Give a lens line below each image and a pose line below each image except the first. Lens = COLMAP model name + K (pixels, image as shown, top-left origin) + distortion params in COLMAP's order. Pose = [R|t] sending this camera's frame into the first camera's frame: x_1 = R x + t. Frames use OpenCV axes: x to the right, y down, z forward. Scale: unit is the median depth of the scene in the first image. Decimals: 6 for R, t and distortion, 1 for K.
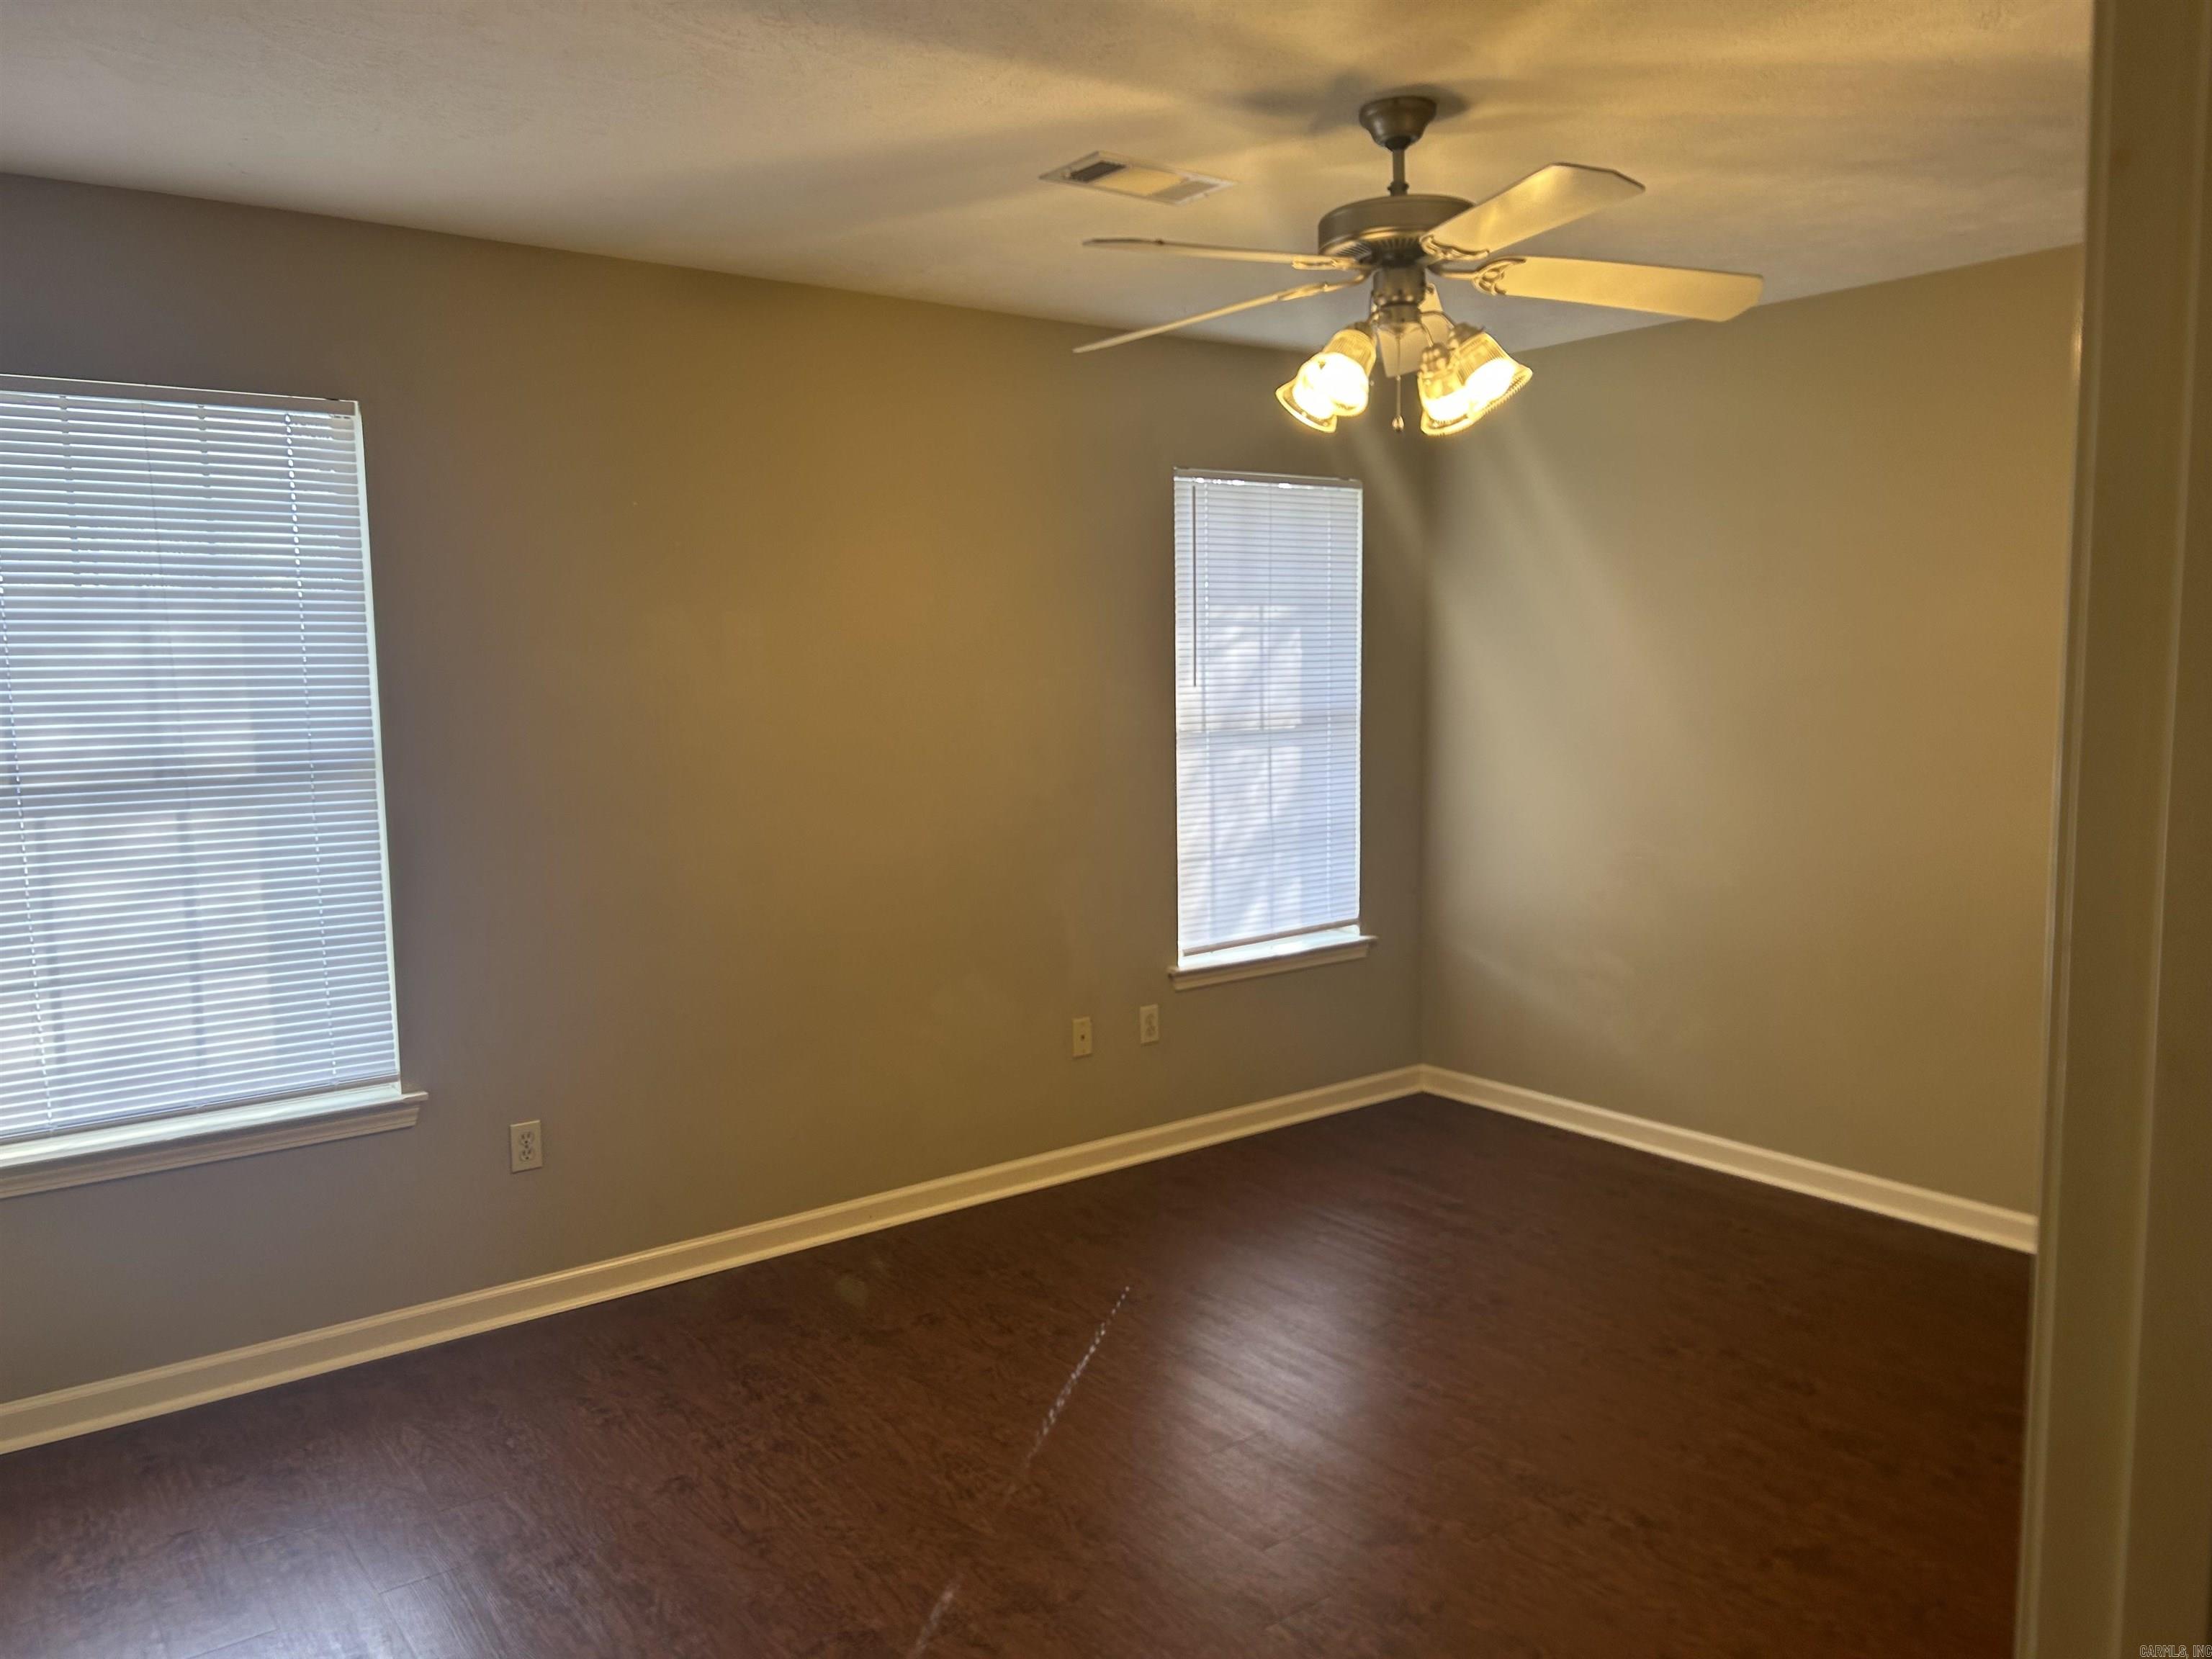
lens RADIAL K [[1677.4, 0, 1100.3], [0, 1677.4, 845.5], [0, 0, 1]] dist [0.026483, -0.008367]
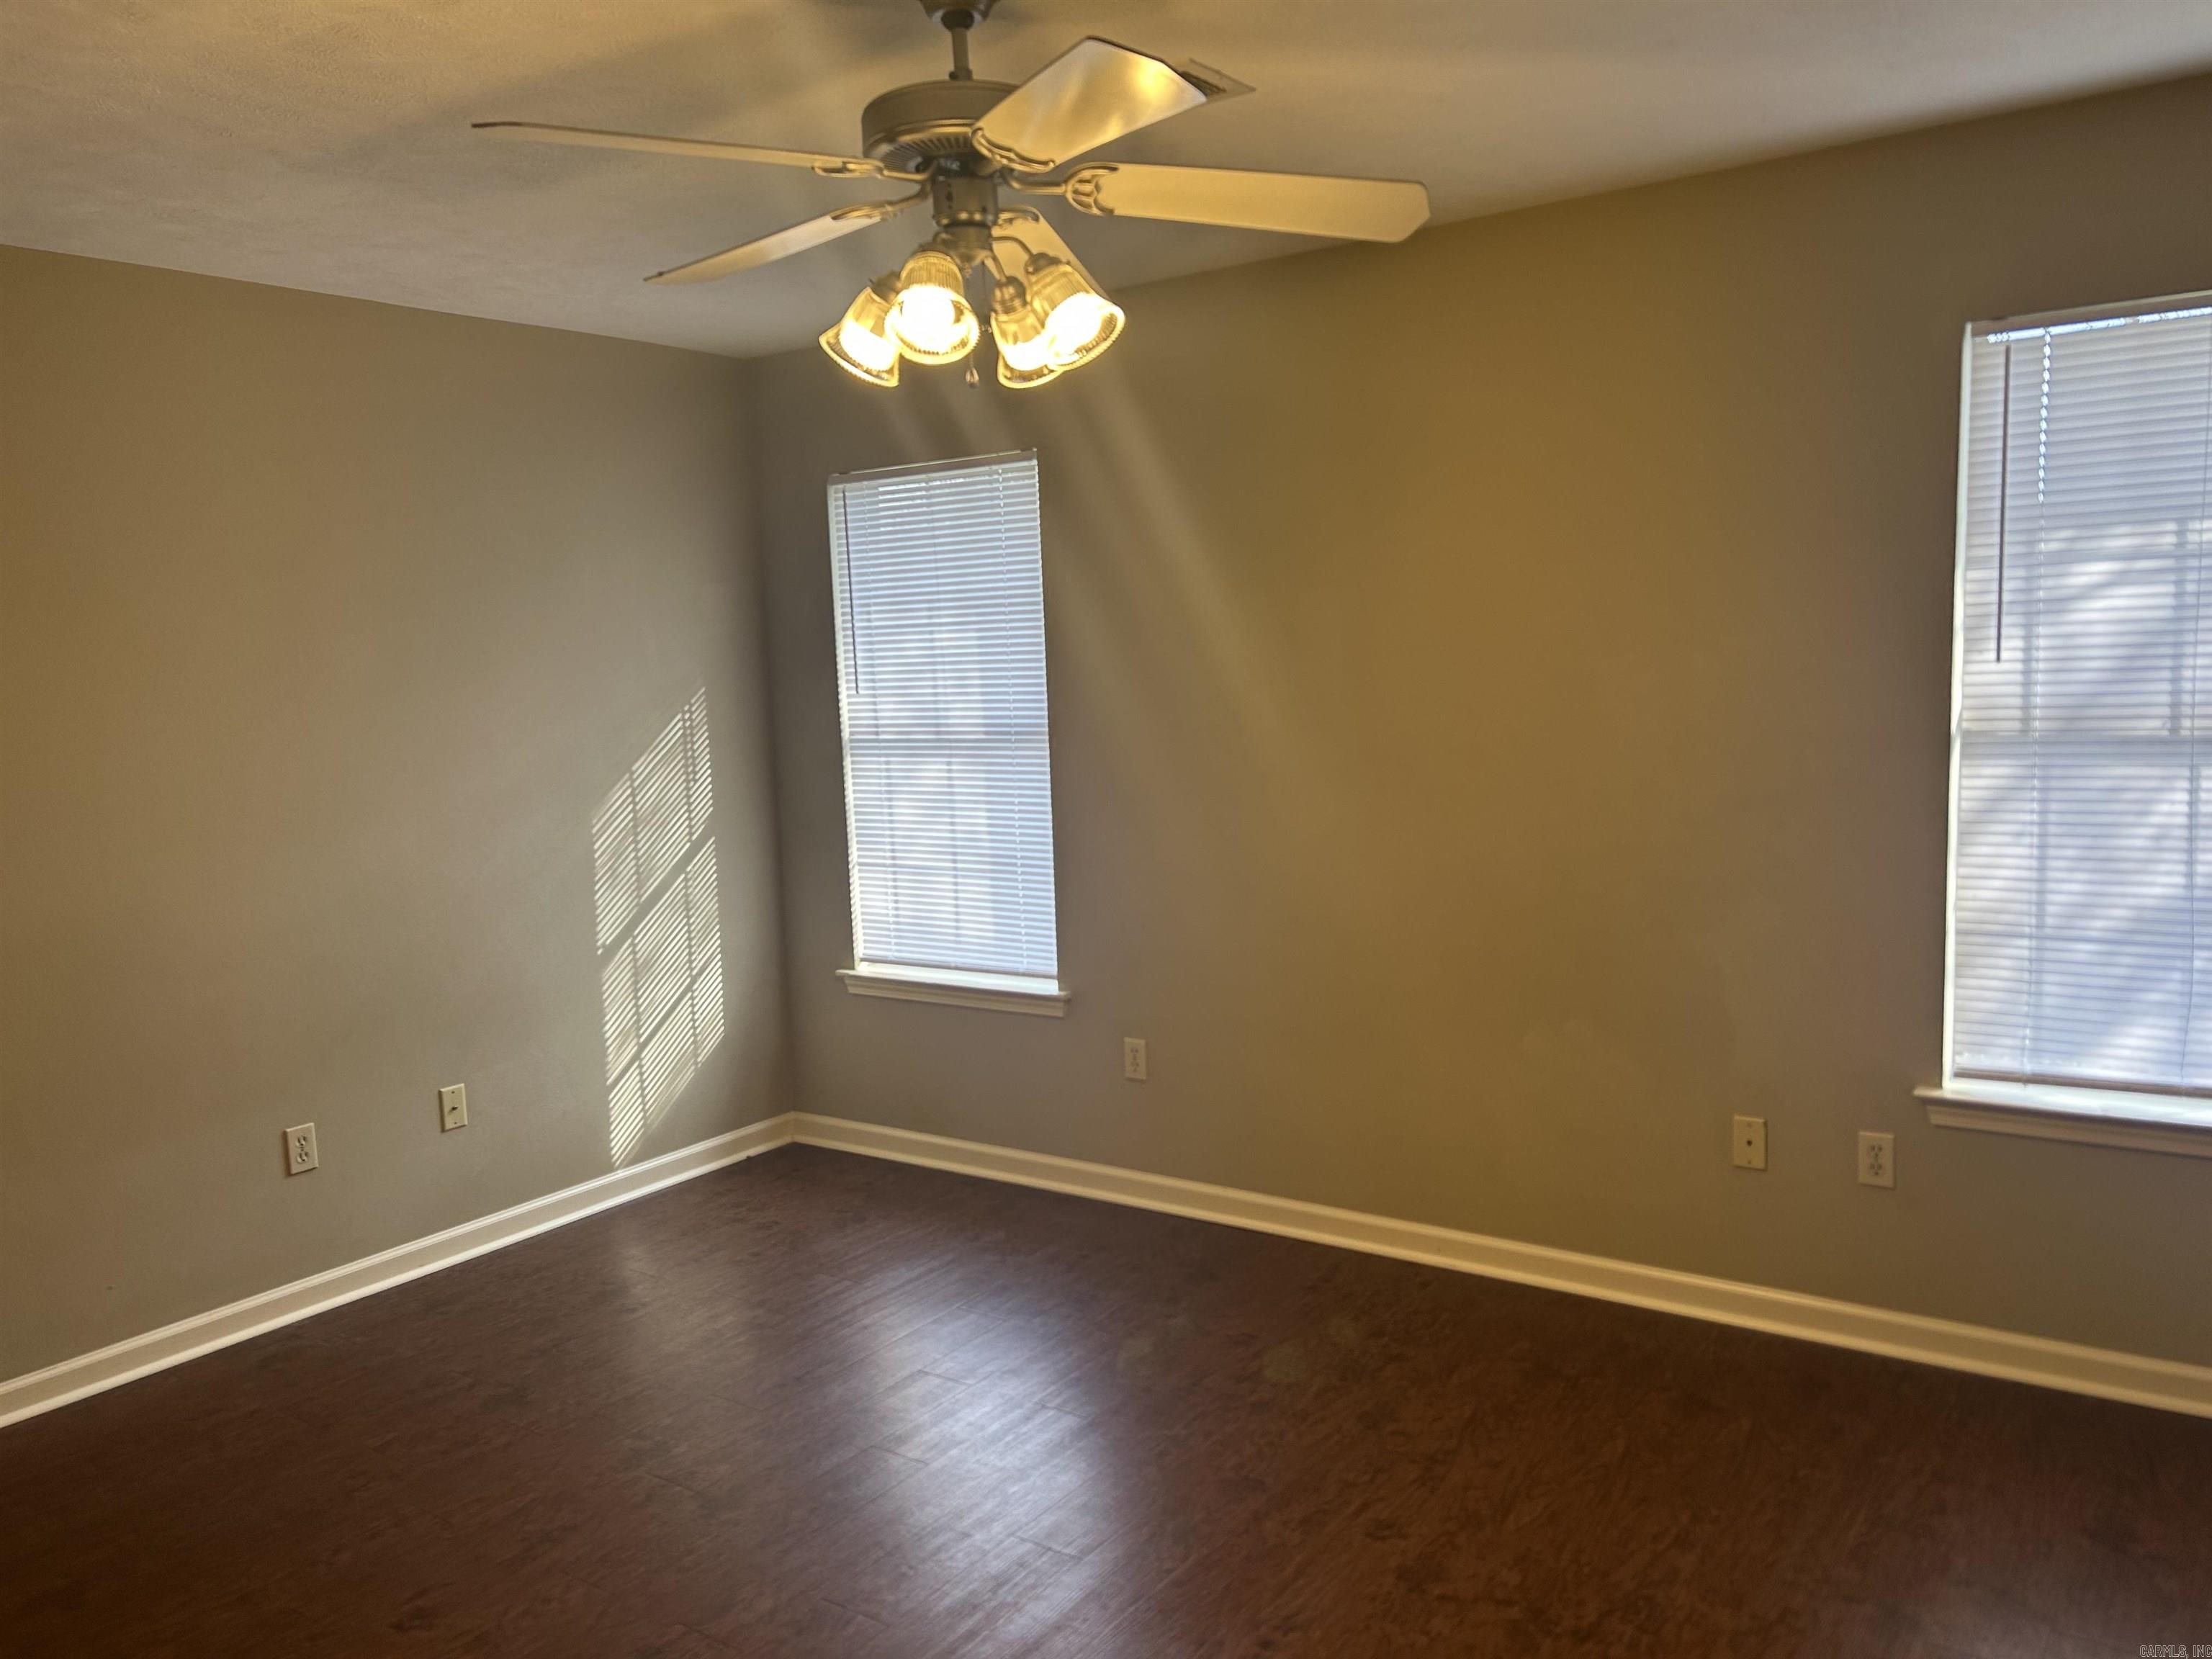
lens RADIAL K [[1694.8, 0, 1103.0], [0, 1694.8, 848.2], [0, 0, 1]] dist [0.292458, -0.382641]
pose [[0.289601, 0.111852, -0.950589, 0.627071], [-0.074672, 0.992762, 0.094065, -0.065153], [0.954230, 0.043741, 0.295857, 0.496329]]
